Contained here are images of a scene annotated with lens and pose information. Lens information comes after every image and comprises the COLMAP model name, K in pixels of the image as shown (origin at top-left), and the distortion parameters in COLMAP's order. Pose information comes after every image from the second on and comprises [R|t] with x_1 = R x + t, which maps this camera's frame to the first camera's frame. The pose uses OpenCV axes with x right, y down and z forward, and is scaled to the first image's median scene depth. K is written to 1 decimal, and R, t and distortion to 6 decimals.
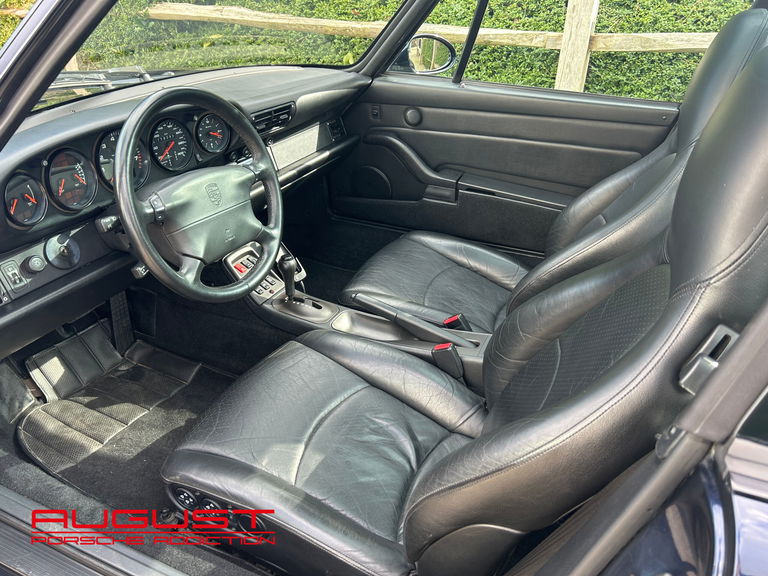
lens RADIAL K [[582.1, 0, 382.2], [0, 582.1, 294.1], [0, 0, 1]] dist [0.011640, -0.010691]
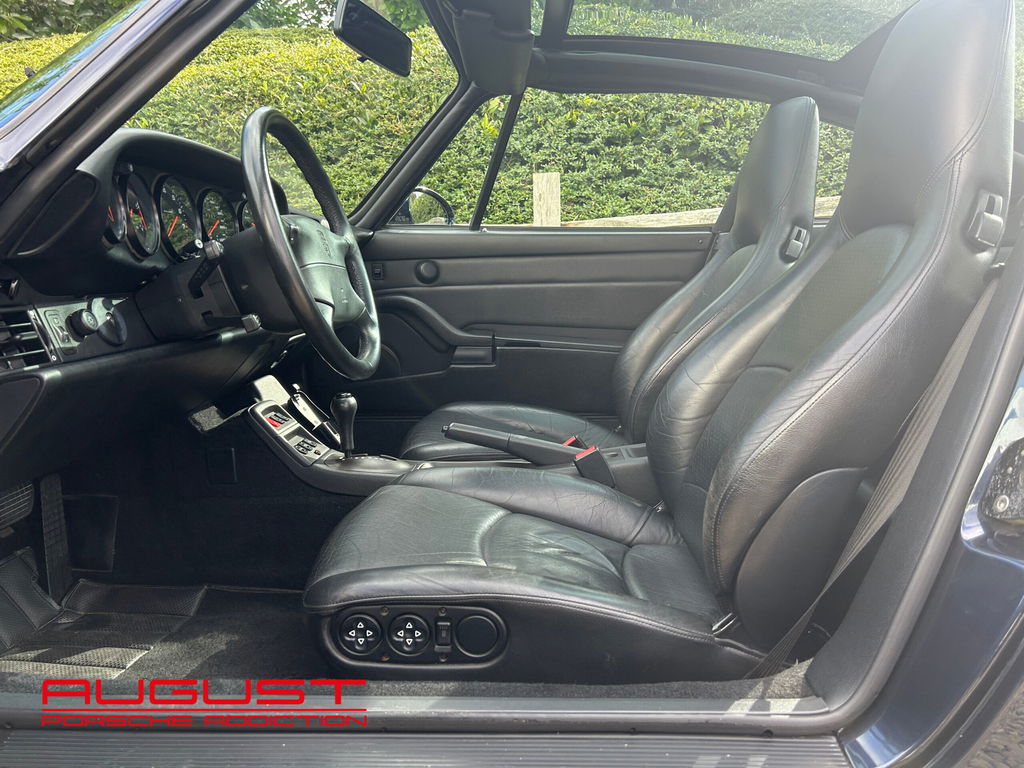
lens RADIAL K [[776.1, 0, 513.7], [0, 776.1, 388.6], [0, 0, 1]] dist [0.011640, -0.010691]
pose [[0.919283, -0.077436, 0.385905, -0.340954], [0.208475, 0.927424, -0.310522, 0.277741], [-0.333851, 0.365909, 0.868708, 0.057708]]
